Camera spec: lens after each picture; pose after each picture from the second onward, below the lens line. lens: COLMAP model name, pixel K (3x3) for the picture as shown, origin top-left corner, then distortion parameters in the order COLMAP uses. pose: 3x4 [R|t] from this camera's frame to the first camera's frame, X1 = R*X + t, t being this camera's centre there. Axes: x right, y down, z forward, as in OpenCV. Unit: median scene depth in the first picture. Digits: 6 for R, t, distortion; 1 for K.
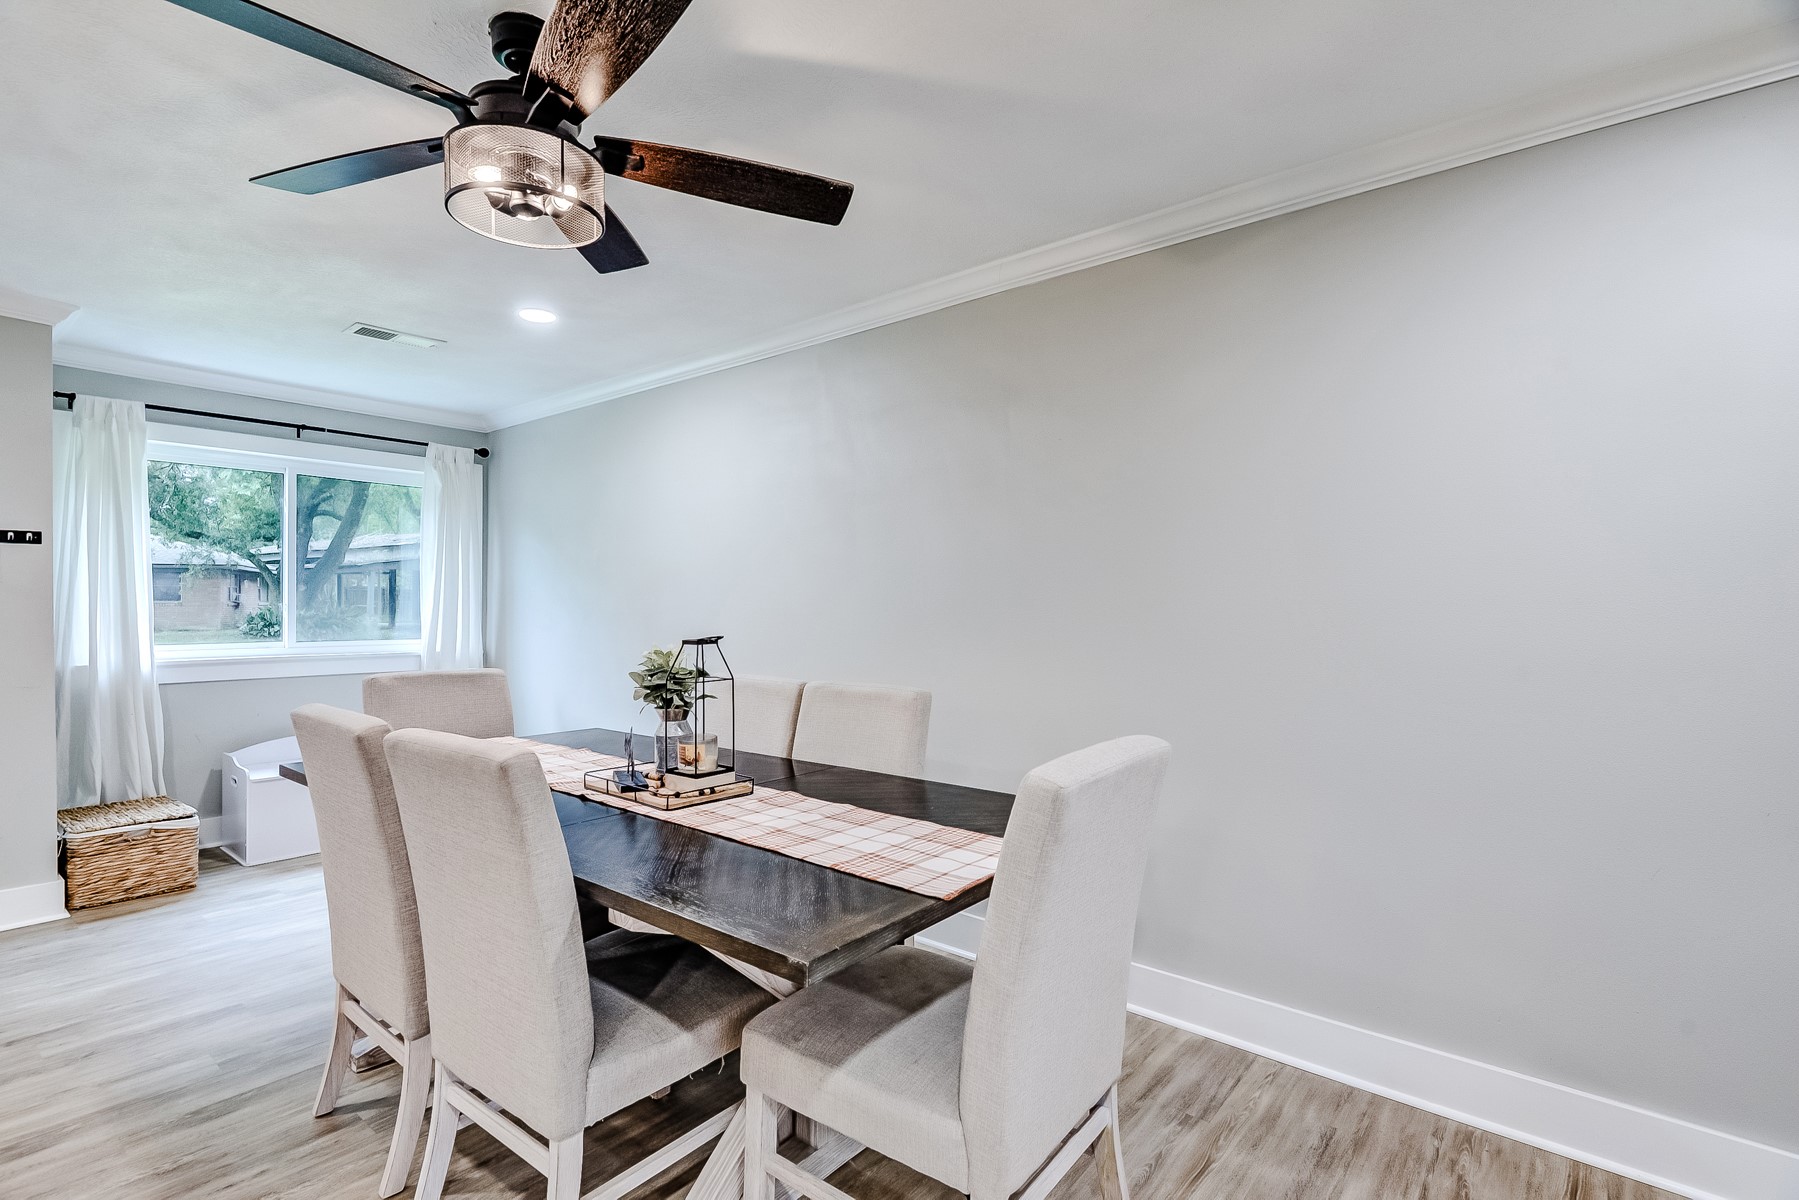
lens RADIAL K [[846.6, 0, 900.5], [0, 846.6, 601.8], [0, 0, 1]] dist [-0.004143, -0.000934]
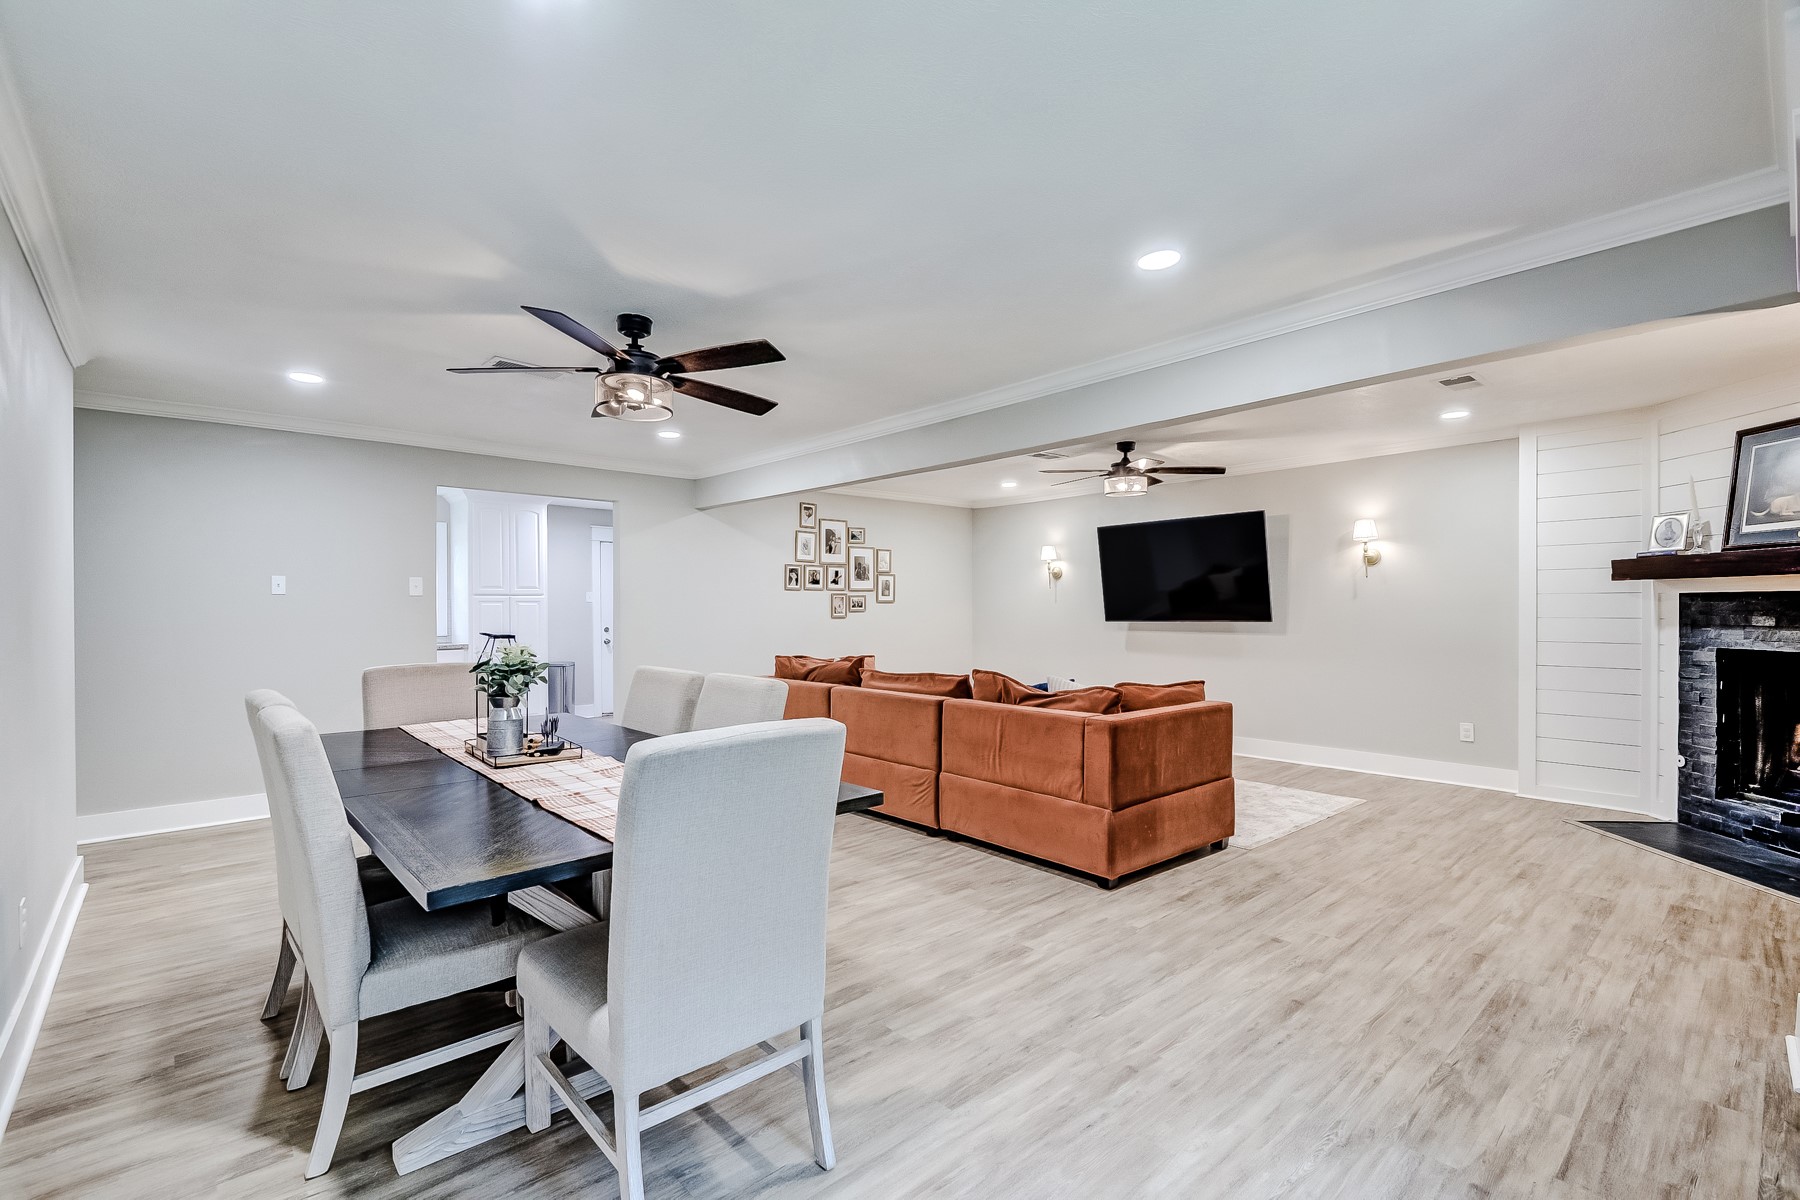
lens RADIAL K [[807.9, 0, 896.5], [0, 807.9, 607.4], [0, 0, 1]] dist [0.006605, -0.004954]
pose [[-0.987341, 0.000083, 0.158611, -0.681951], [0.000221, 1.000000, 0.000849, 0.000349], [-0.158611, 0.000873, -0.987341, 1.411029]]
